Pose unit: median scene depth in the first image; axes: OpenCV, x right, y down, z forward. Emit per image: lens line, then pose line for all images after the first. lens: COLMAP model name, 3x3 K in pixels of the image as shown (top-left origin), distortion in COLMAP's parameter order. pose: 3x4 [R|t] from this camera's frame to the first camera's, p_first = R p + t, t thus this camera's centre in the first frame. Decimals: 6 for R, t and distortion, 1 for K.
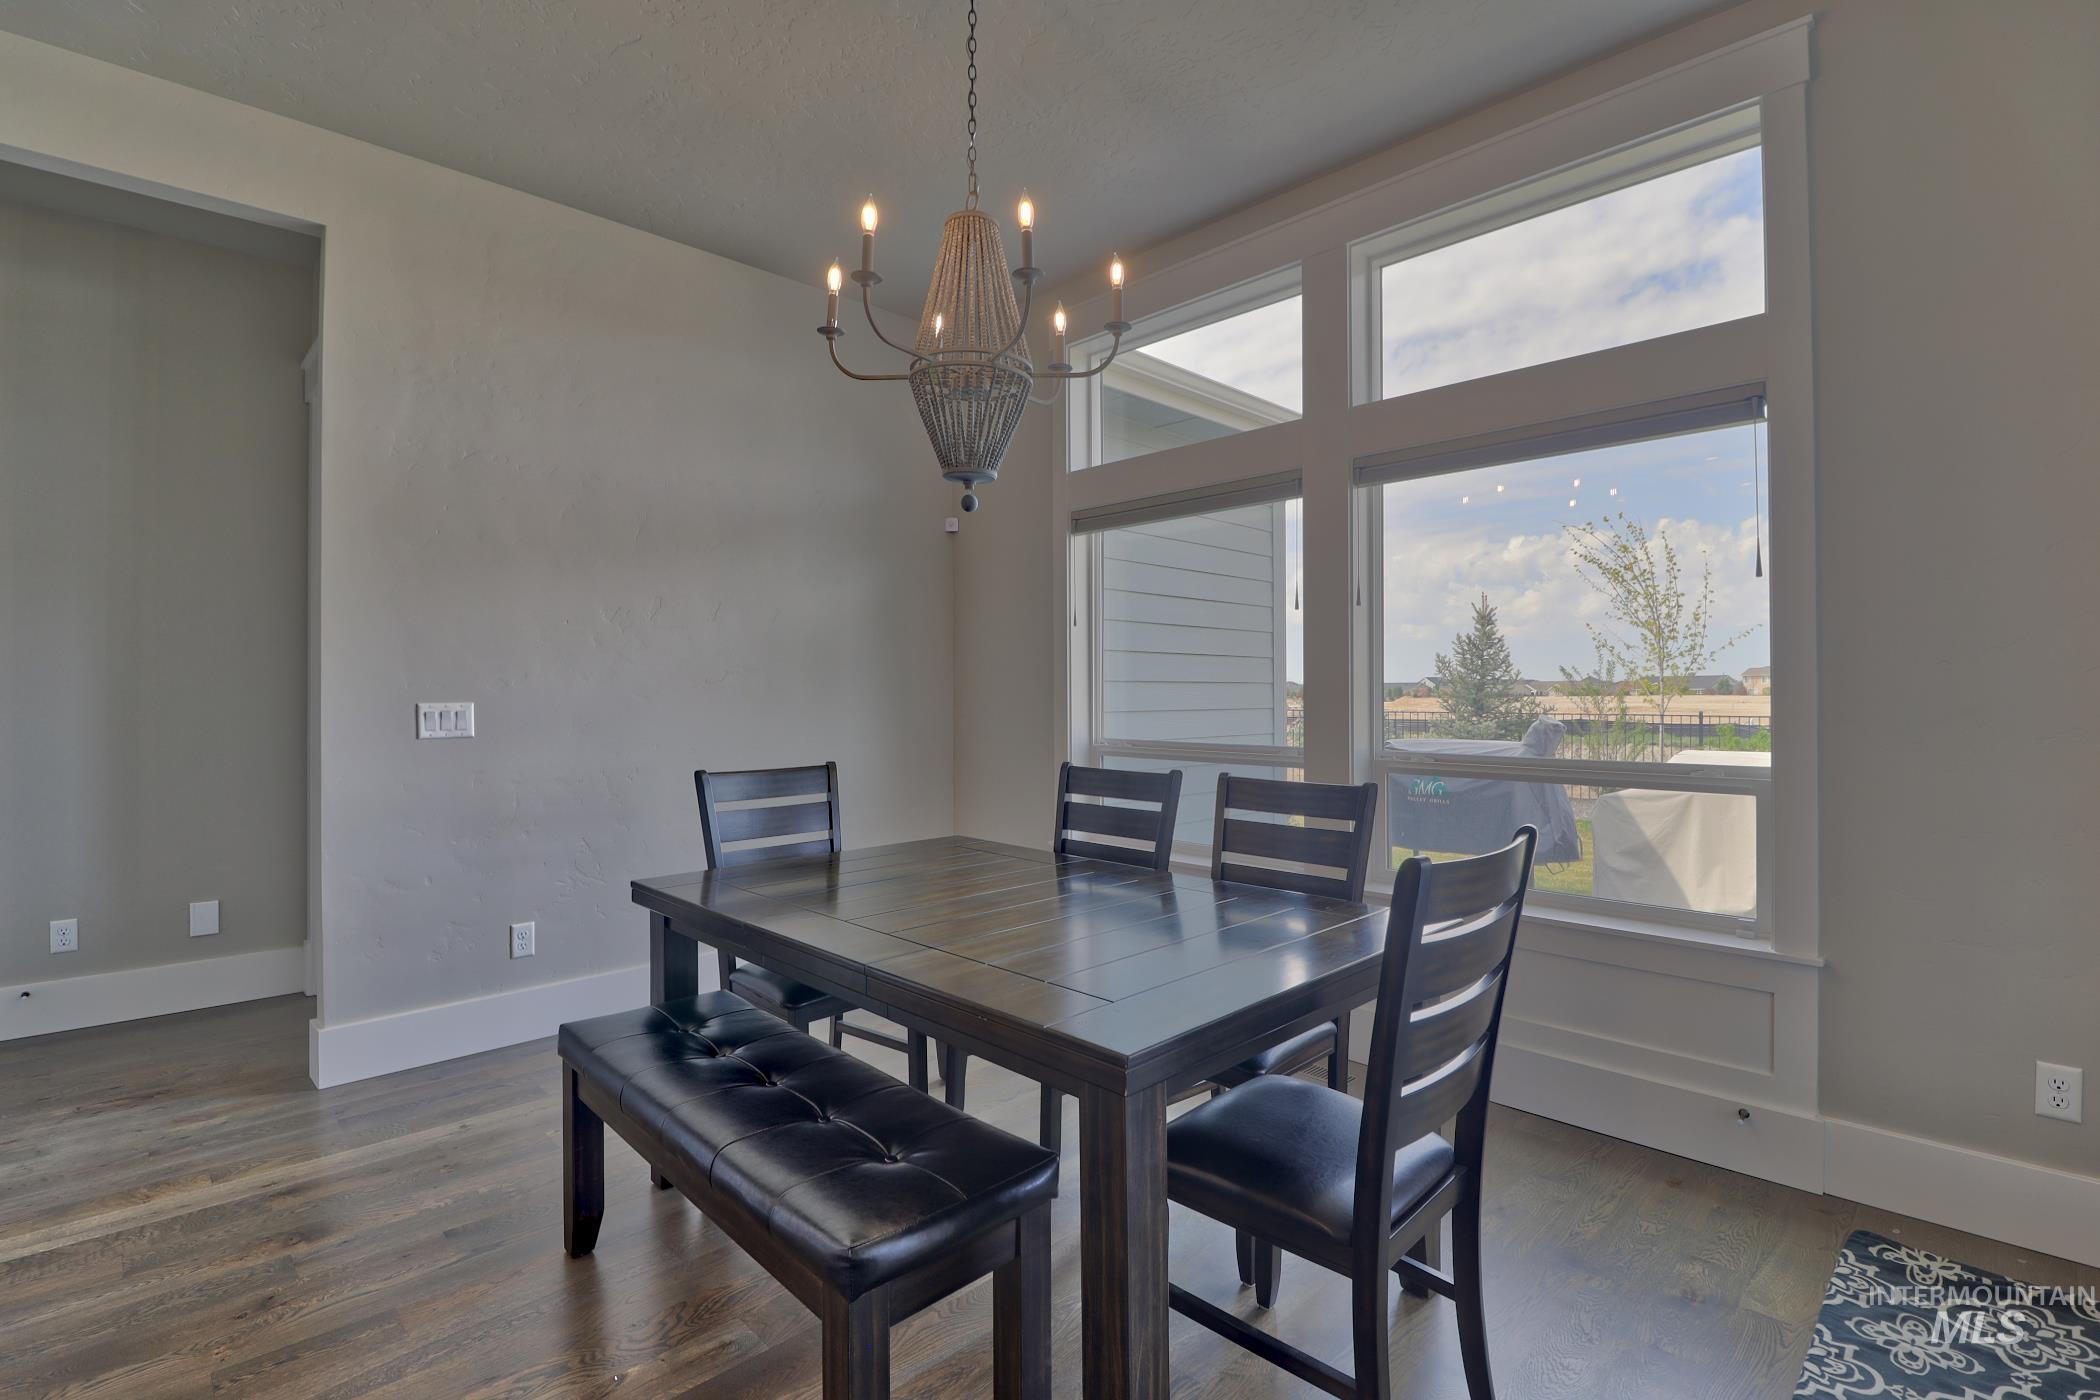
lens RADIAL K [[972.0, 0, 1050.0], [0, 972.0, 700.0], [0, 0, 1]] dist [0.002619, -0.006221]
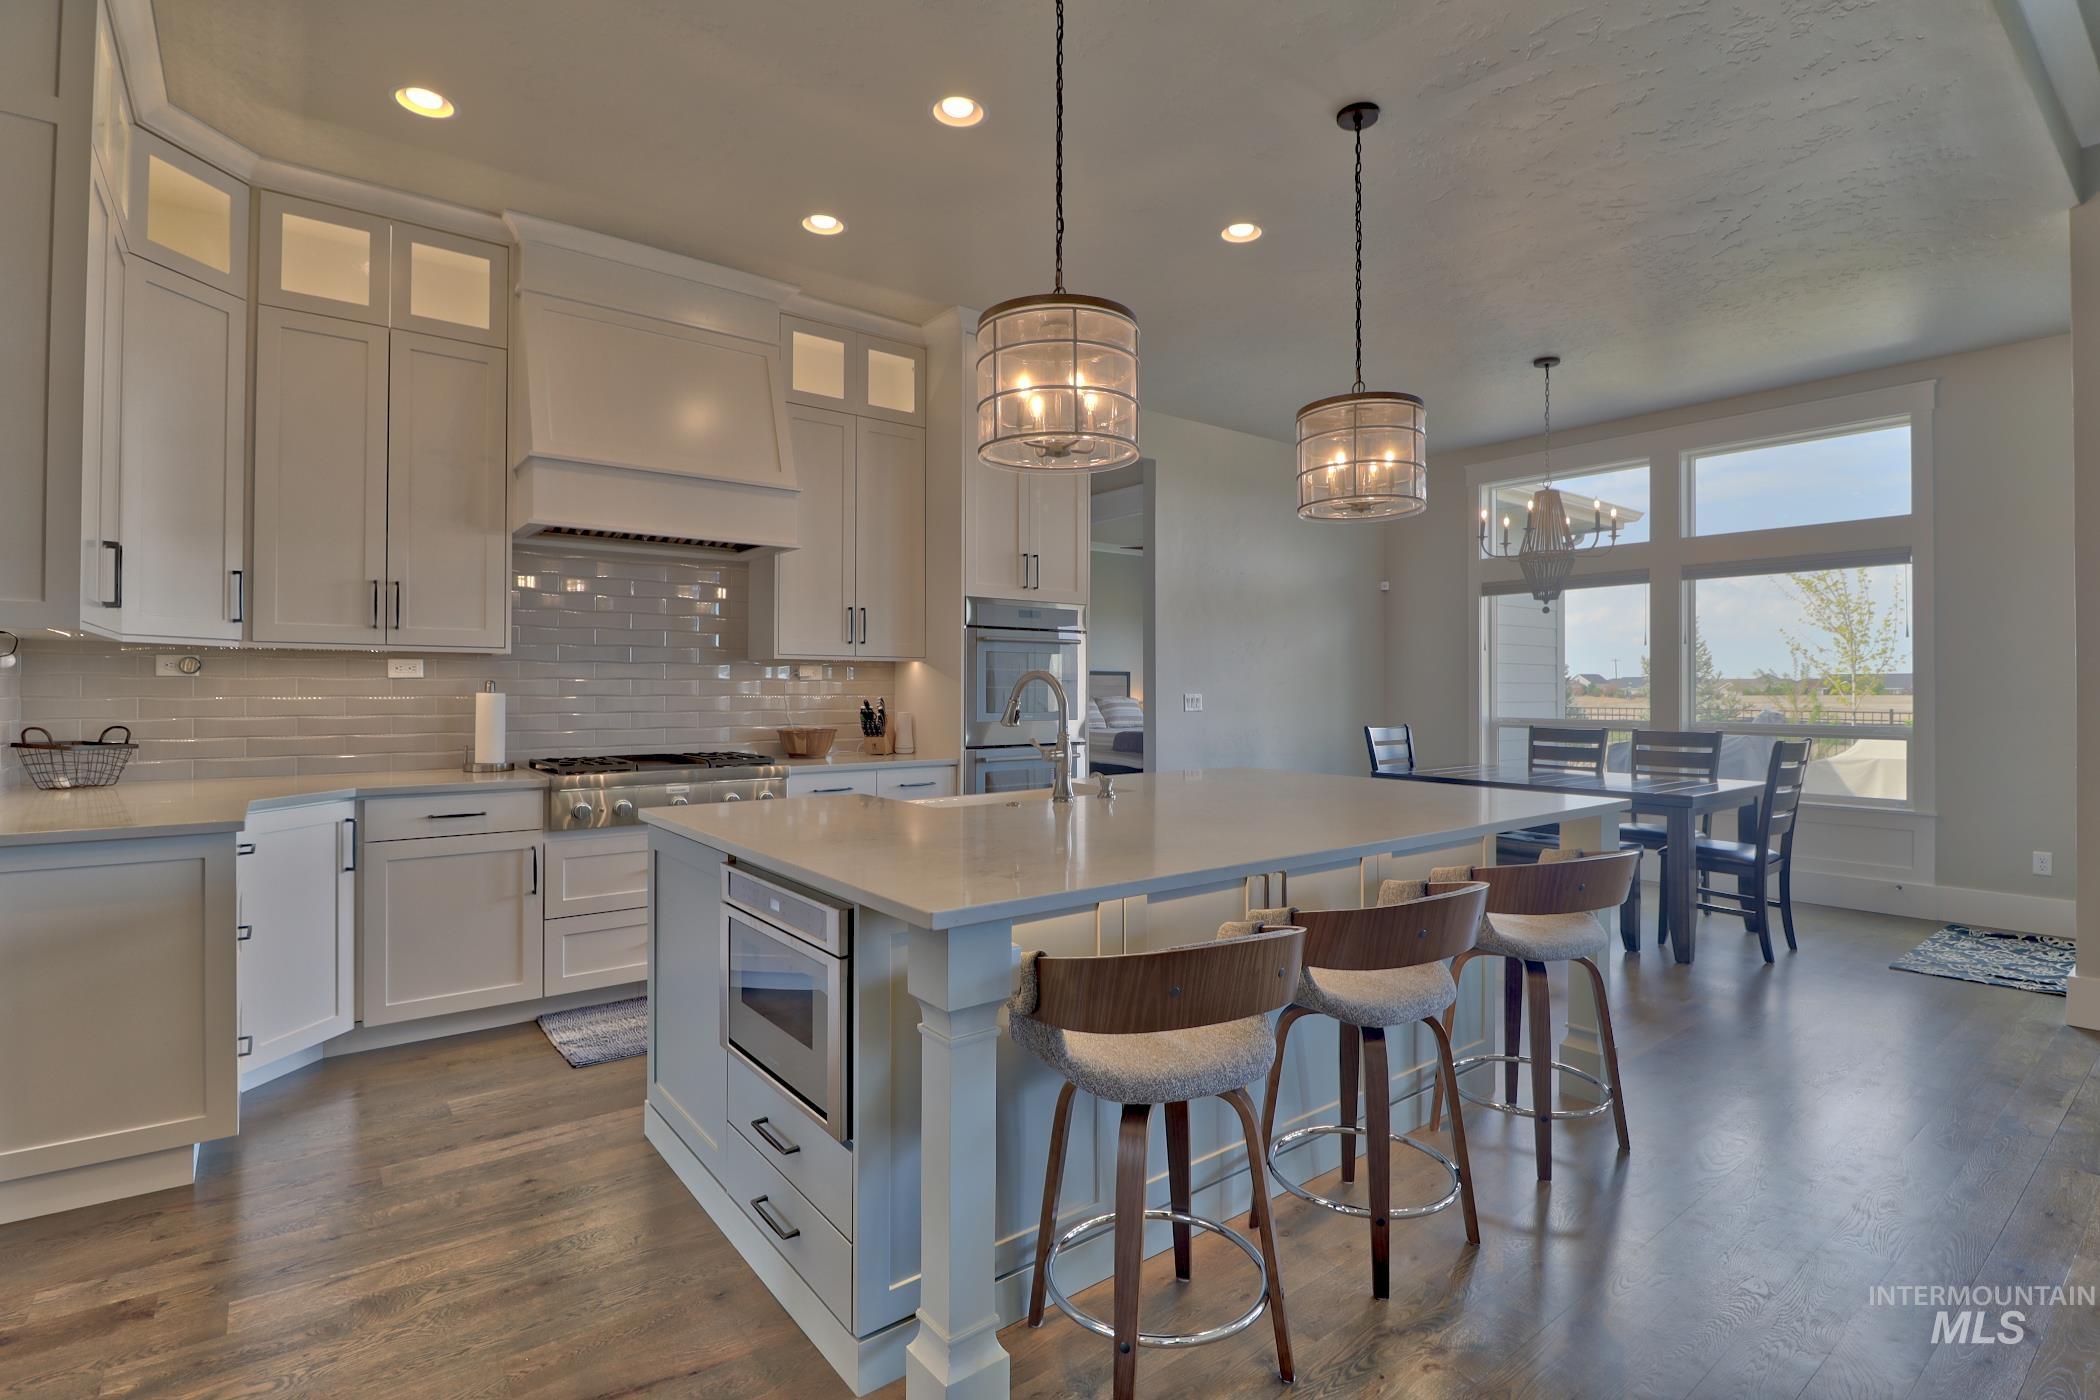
lens RADIAL K [[1001.4, 0, 1077.1], [0, 1001.4, 698.7], [0, 0, 1]] dist [0.000344, -0.001003]
pose [[0.995333, 0.004740, -0.096383, -0.657767], [-0.004574, 0.999988, 0.001947, 0.010092], [0.096391, -0.001497, 0.995342, -1.028282]]
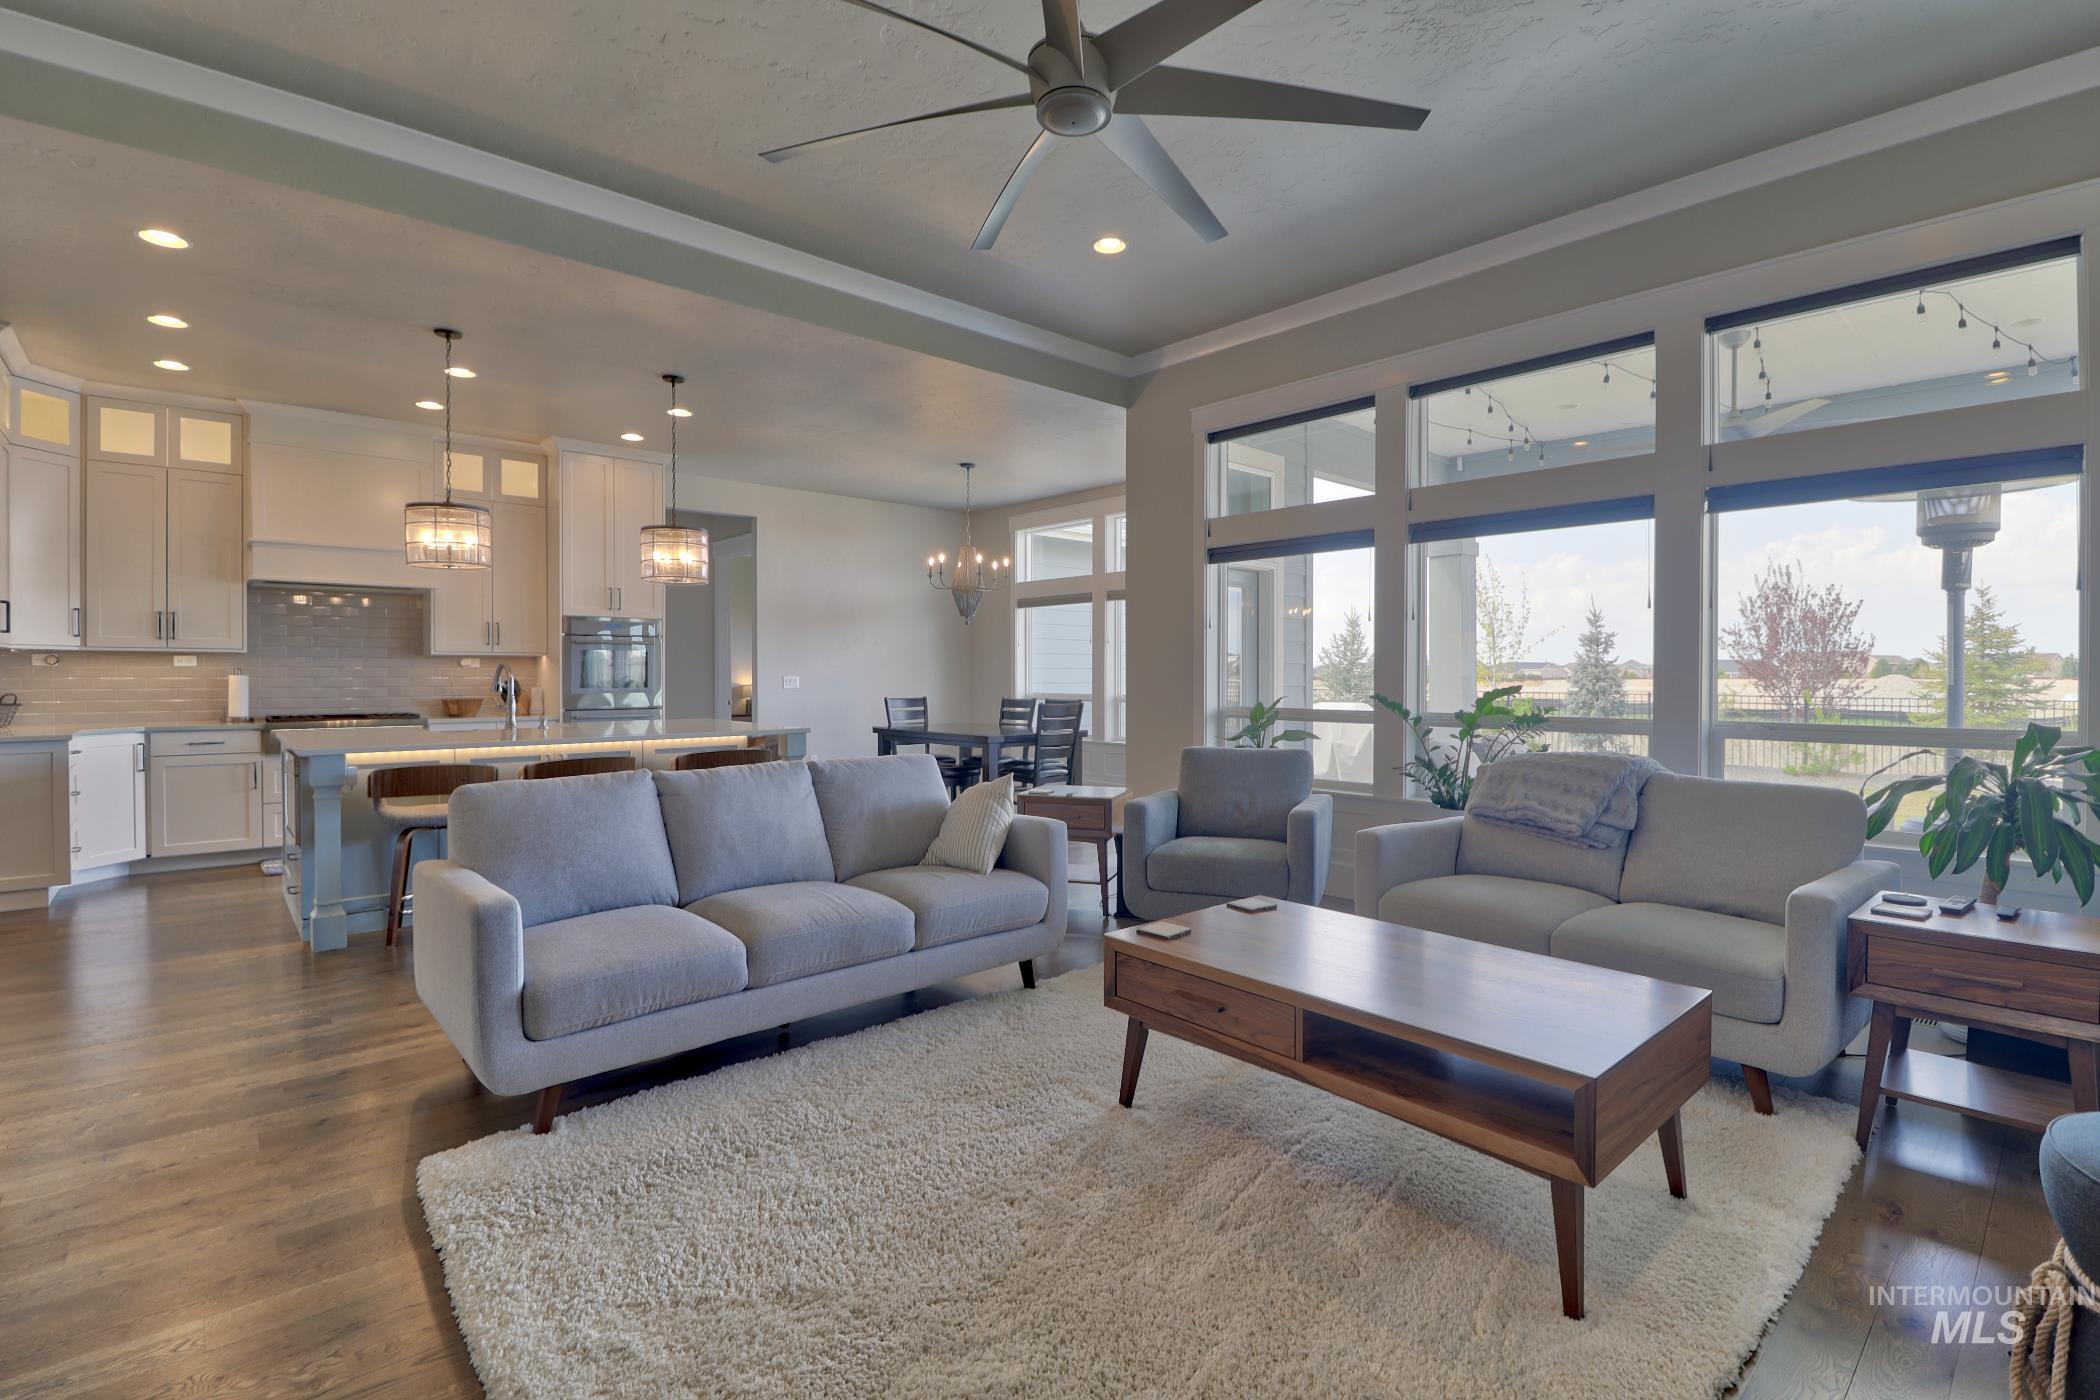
lens RADIAL K [[972.0, 0, 1050.0], [0, 972.0, 700.0], [0, 0, 1]] dist [0.002619, -0.006221]
pose [[0.999274, 0.007358, -0.037394, 0.249557], [-0.006570, 0.999754, 0.021161, 0.005749], [0.037540, -0.020900, 0.999077, -1.813071]]
